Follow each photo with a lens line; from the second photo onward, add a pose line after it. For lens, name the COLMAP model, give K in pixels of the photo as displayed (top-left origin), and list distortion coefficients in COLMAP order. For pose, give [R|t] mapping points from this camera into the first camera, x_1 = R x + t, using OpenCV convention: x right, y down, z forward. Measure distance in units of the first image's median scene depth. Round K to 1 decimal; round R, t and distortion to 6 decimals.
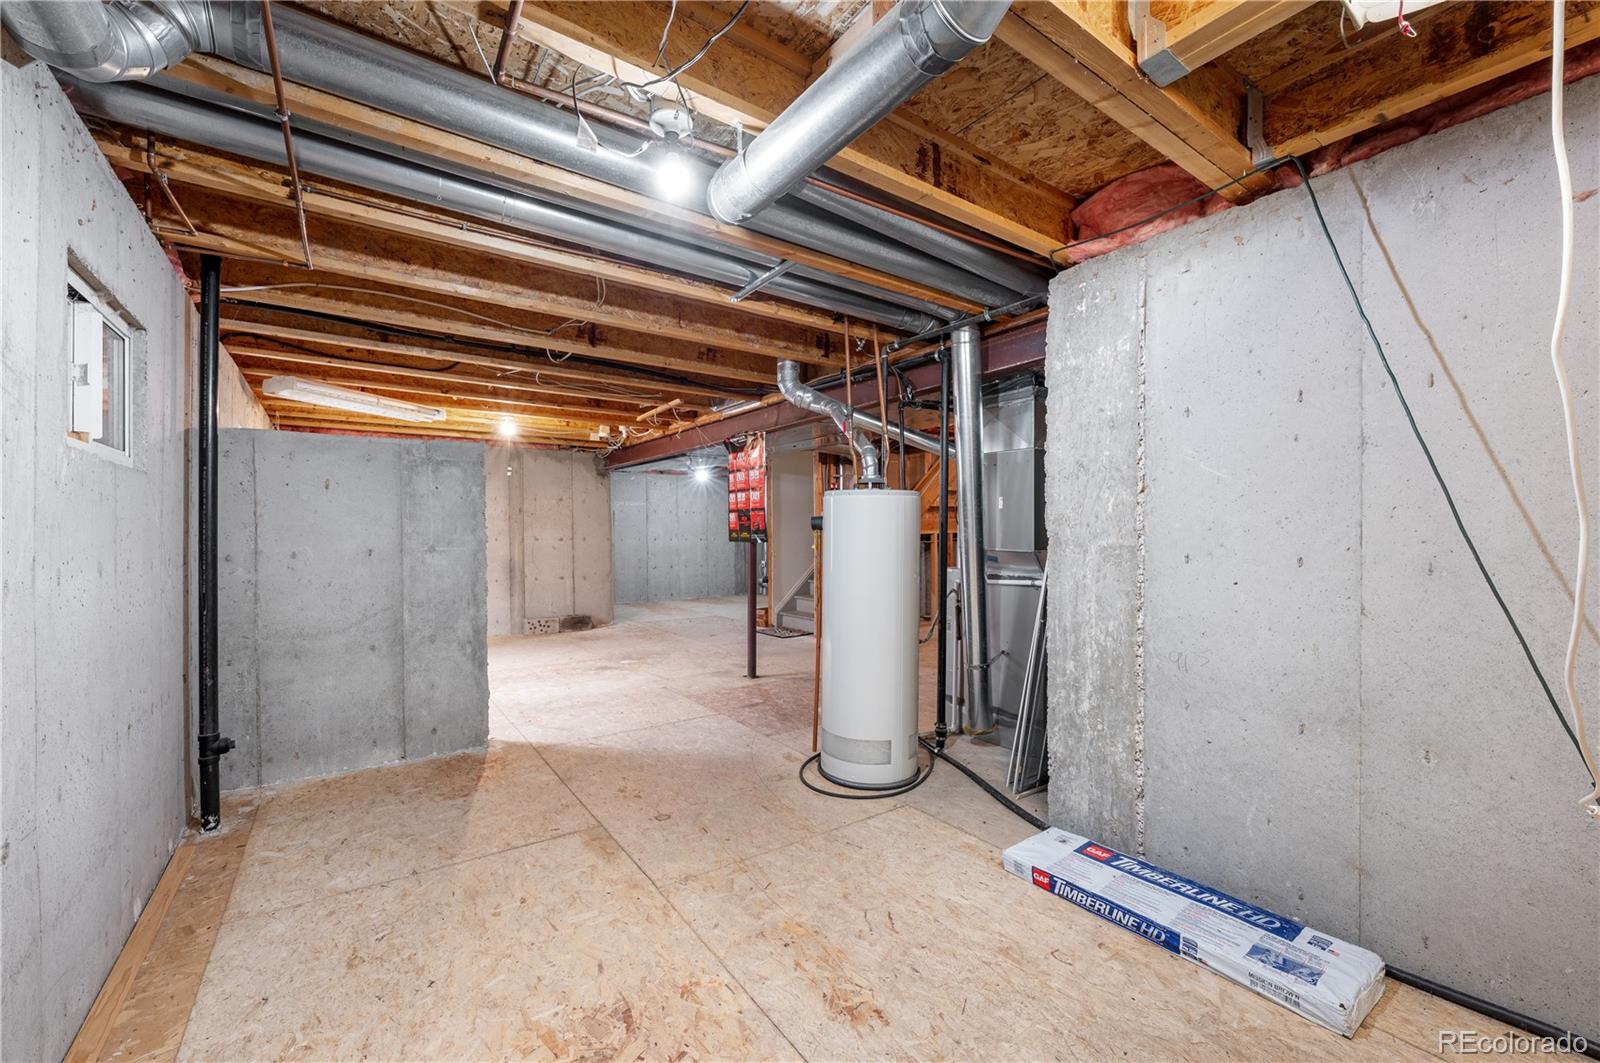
lens RADIAL K [[639.0, 0, 805.2], [0, 639.0, 532.9], [0, 0, 1]] dist [-0.000084, 0.000092]
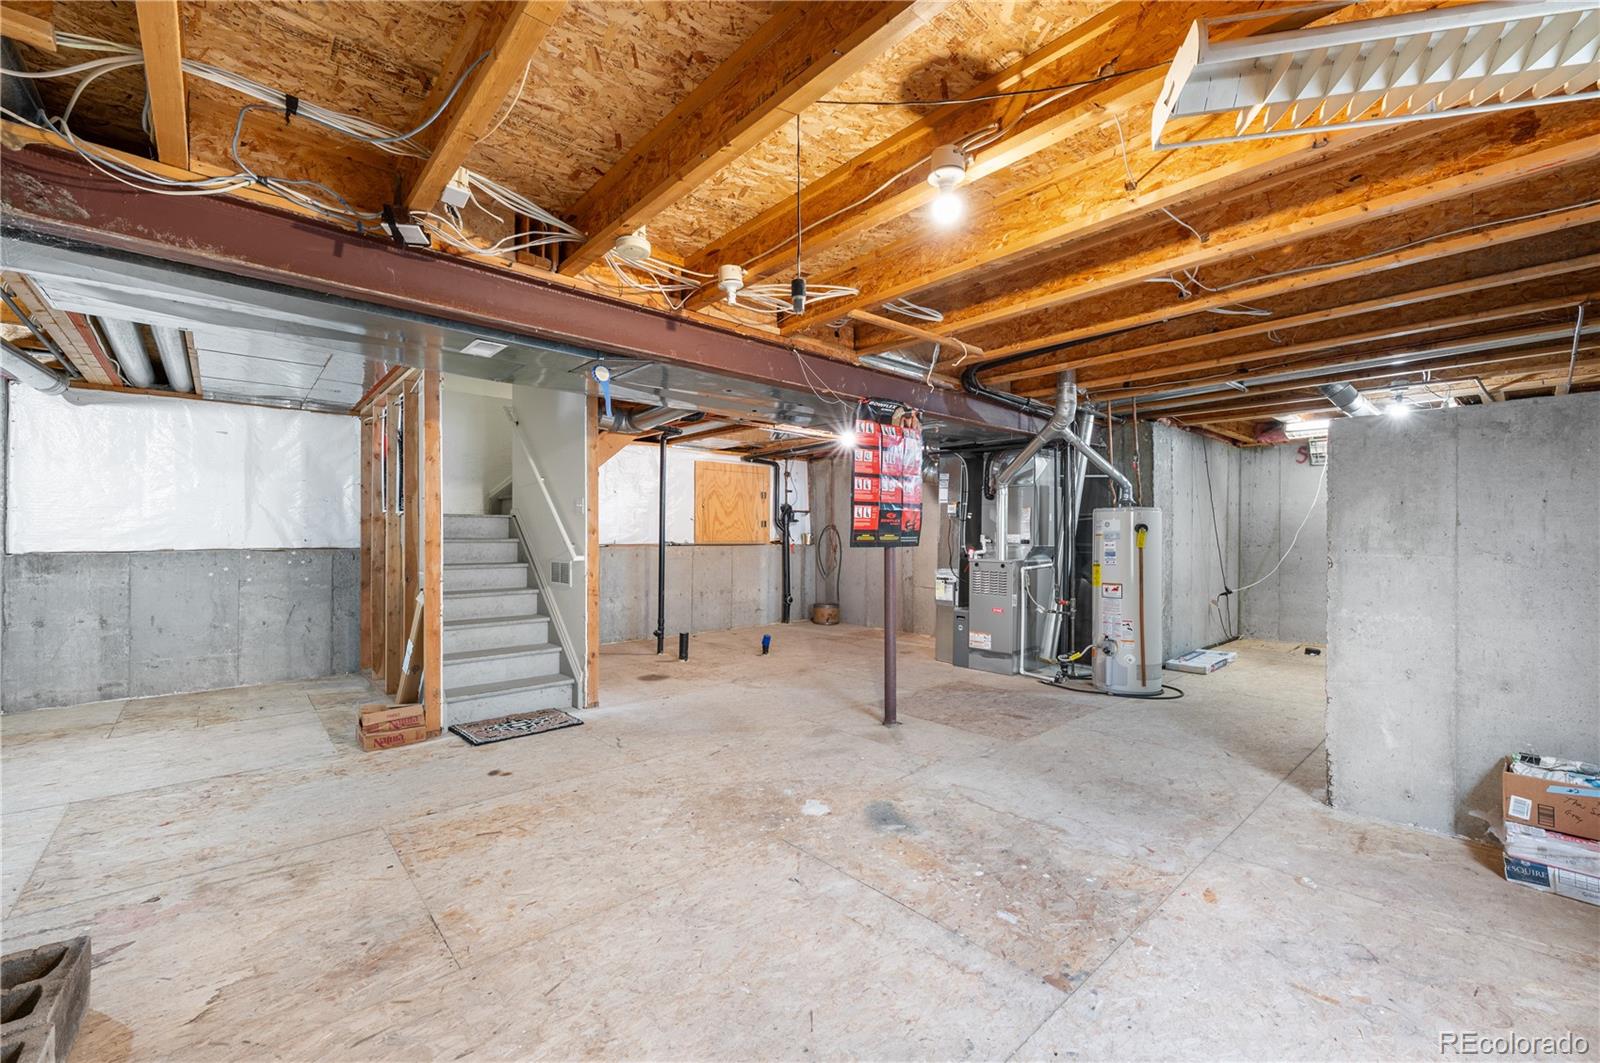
lens RADIAL K [[639.0, 0, 805.6], [0, 639.0, 535.6], [0, 0, 1]] dist [-0.000084, 0.000092]
pose [[-0.113324, 0.003821, 0.993551, -0.820448], [-0.001859, 0.999990, -0.004058, 0.004125], [-0.993556, -0.002306, -0.113315, 1.178293]]
